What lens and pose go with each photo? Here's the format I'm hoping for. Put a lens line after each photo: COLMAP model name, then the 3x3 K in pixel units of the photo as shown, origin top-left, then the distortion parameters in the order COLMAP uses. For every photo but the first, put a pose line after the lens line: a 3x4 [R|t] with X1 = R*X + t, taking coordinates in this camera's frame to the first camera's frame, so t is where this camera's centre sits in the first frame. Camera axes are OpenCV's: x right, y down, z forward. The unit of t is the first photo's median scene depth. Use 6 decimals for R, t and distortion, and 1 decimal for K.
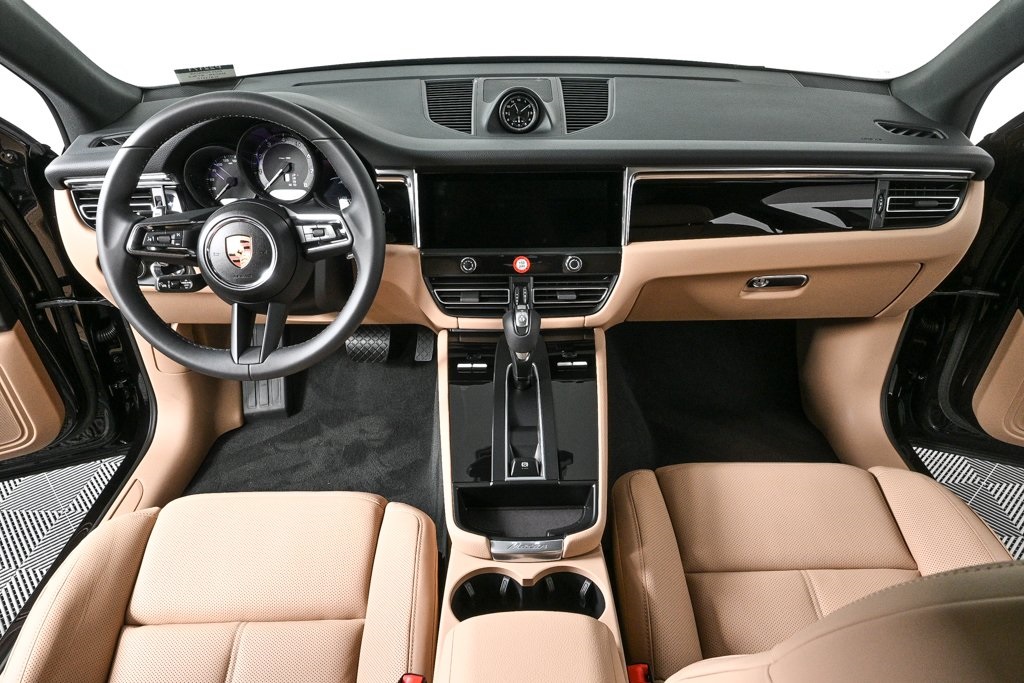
lens RADIAL K [[703.5, 0, 516.2], [0, 703.5, 344.4], [0, 0, 1]] dist [-0.002731, -0.003460]
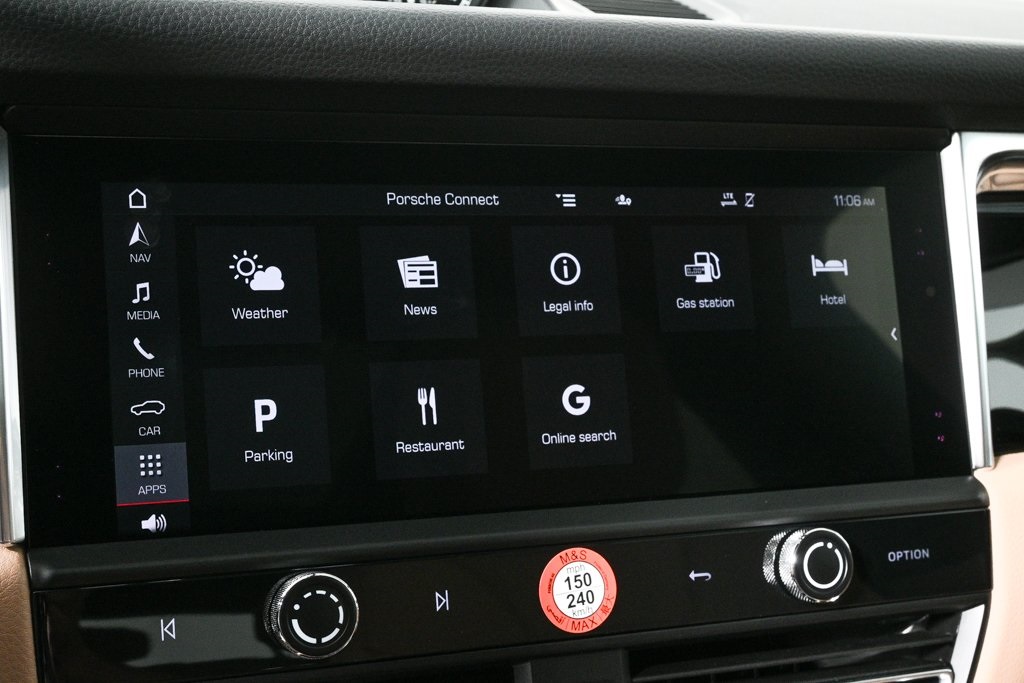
lens RADIAL K [[1529.1, 0, 513.9], [0, 1529.1, 342.9], [0, 0, 1]] dist [0.008843, 0.000000]
pose [[0.929680, -0.022368, 0.367688, -0.161393], [0.147413, 0.937337, -0.315705, -0.046980], [-0.337586, 0.347707, 0.874720, 0.613514]]
